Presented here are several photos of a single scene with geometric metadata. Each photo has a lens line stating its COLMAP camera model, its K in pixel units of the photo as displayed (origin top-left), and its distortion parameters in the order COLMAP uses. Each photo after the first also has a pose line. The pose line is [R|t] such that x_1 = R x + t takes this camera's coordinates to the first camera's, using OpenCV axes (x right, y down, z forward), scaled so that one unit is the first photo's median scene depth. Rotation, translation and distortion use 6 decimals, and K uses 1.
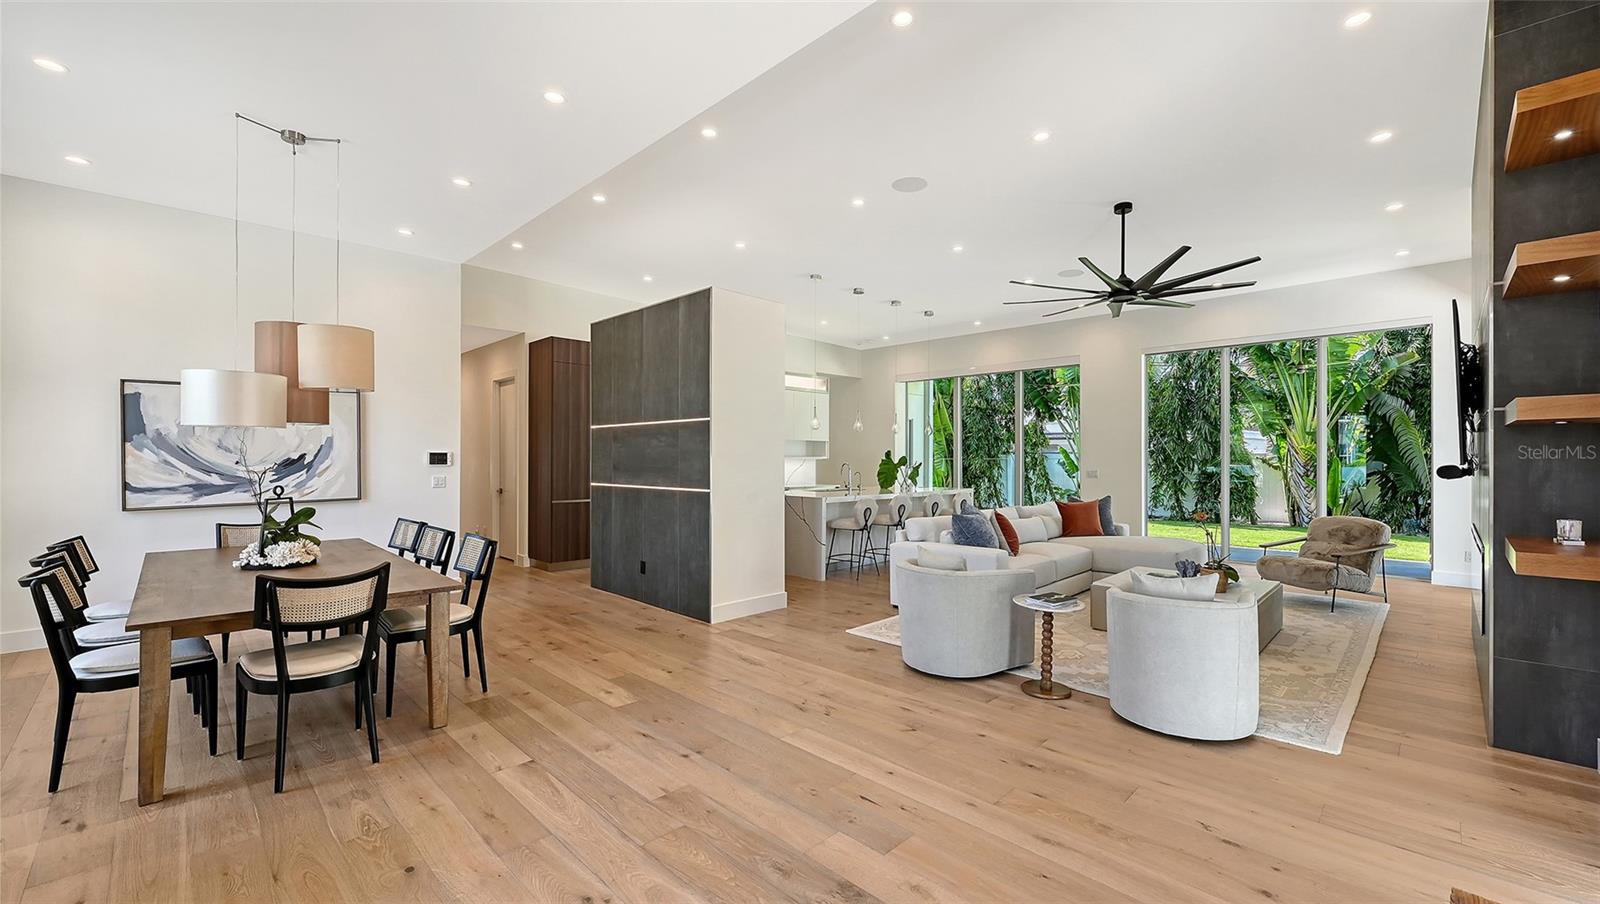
lens RADIAL K [[639.5, 0, 807.9], [0, 639.5, 452.9], [0, 0, 1]] dist [-0.008030, 0.000792]
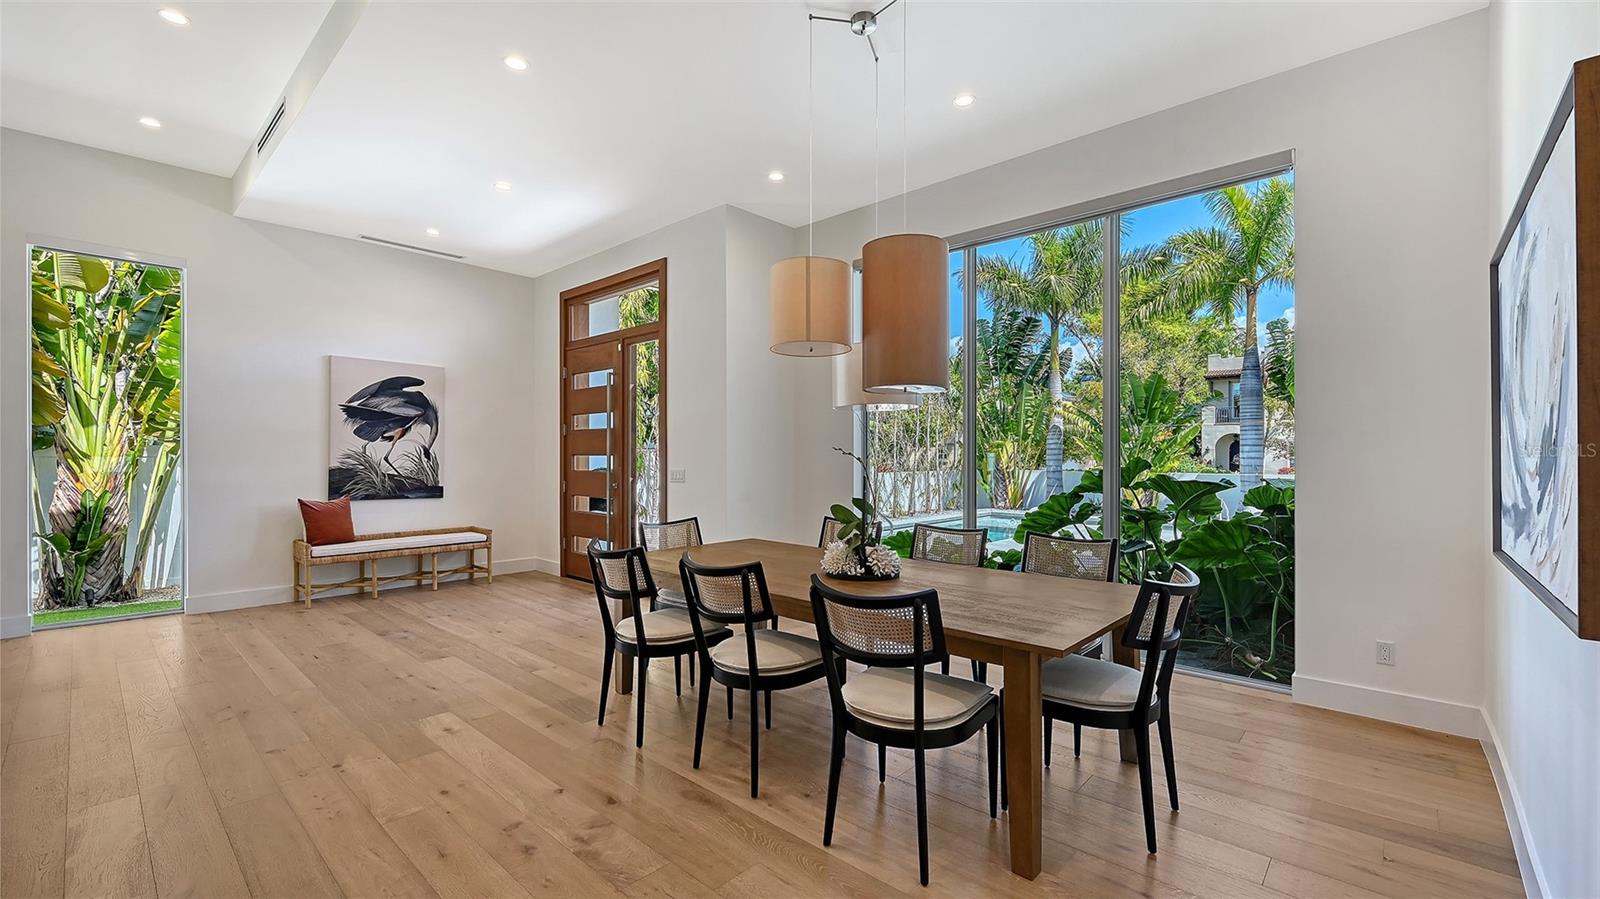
lens RADIAL K [[665.6, 0, 804.8], [0, 665.6, 456.5], [0, 0, 1]] dist [-0.005162, 0.001147]
pose [[-0.999149, -0.002143, -0.041189, -0.443178], [-0.001833, 0.999970, -0.007560, 0.019638], [0.041204, -0.007478, -0.999123, 1.131154]]
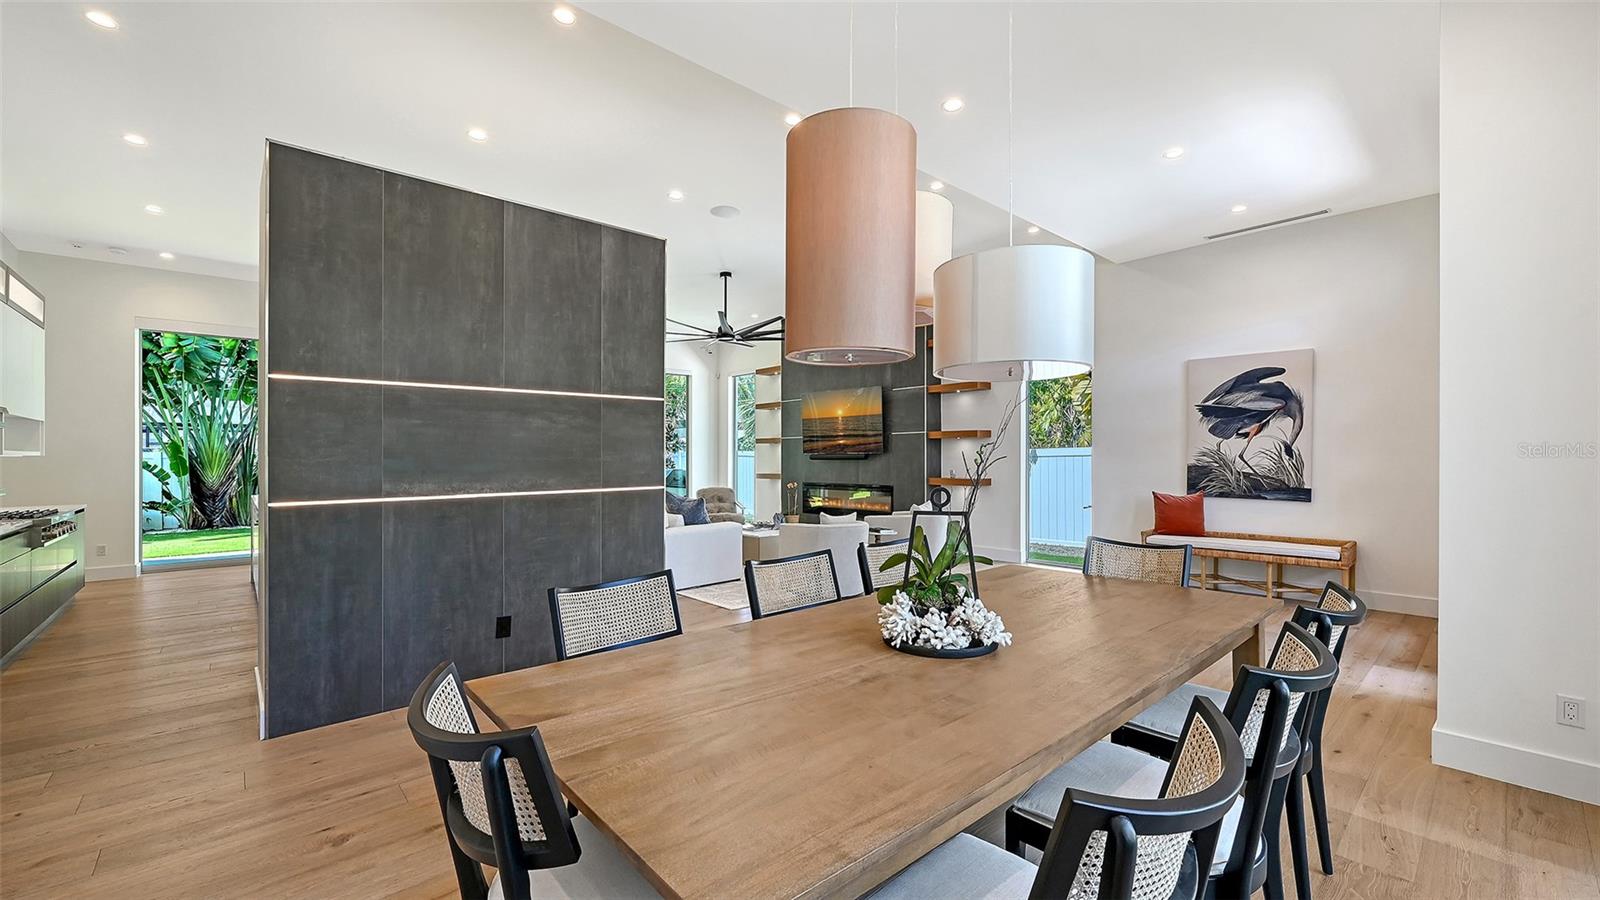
lens RADIAL K [[643.3, 0, 807.9], [0, 643.3, 452.5], [0, 0, 1]] dist [-0.003480, 0.001244]
pose [[0.057045, 0.004497, 0.998361, -0.836056], [-0.001021, 0.999990, -0.004446, 0.015586], [-0.998371, -0.000766, 0.057049, 0.663011]]
